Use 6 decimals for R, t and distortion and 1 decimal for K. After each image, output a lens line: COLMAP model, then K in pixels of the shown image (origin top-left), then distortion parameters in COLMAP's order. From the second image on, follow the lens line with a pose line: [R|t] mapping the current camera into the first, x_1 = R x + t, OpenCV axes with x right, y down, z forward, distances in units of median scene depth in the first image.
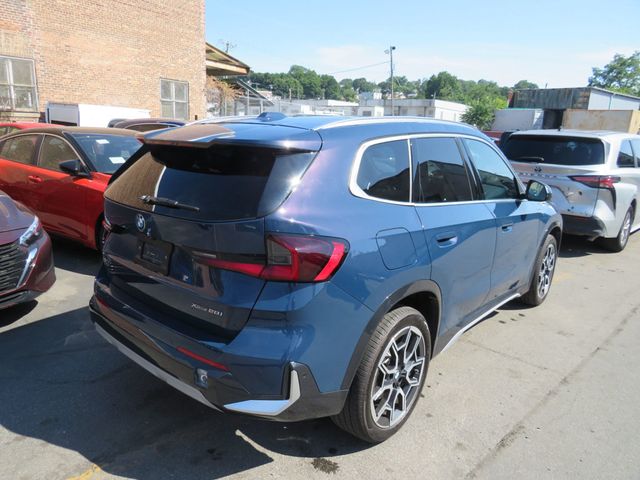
lens RADIAL K [[469.0, 0, 294.6], [0, 469.0, 240.5], [0, 0, 1]] dist [-0.068578, 0.033158]
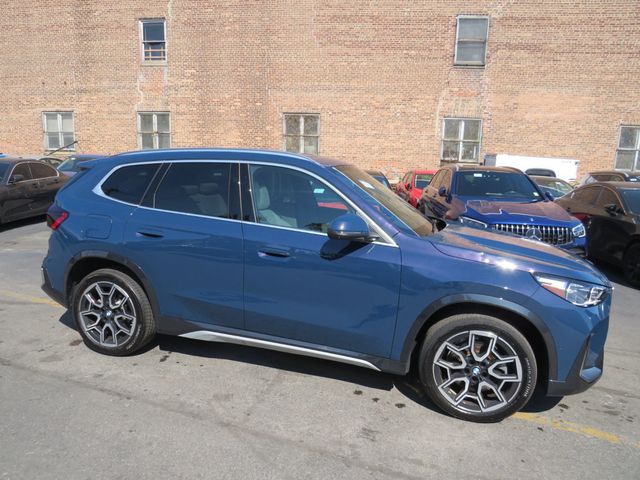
lens RADIAL K [[469.0, 0, 316.0], [0, 469.0, 240.3], [0, 0, 1]] dist [-0.068578, 0.033158]
pose [[0.425015, 0.121367, -0.897013, 0.349579], [-0.226635, 0.973675, 0.024358, -0.026198], [0.876355, 0.192942, 0.441333, 0.166384]]
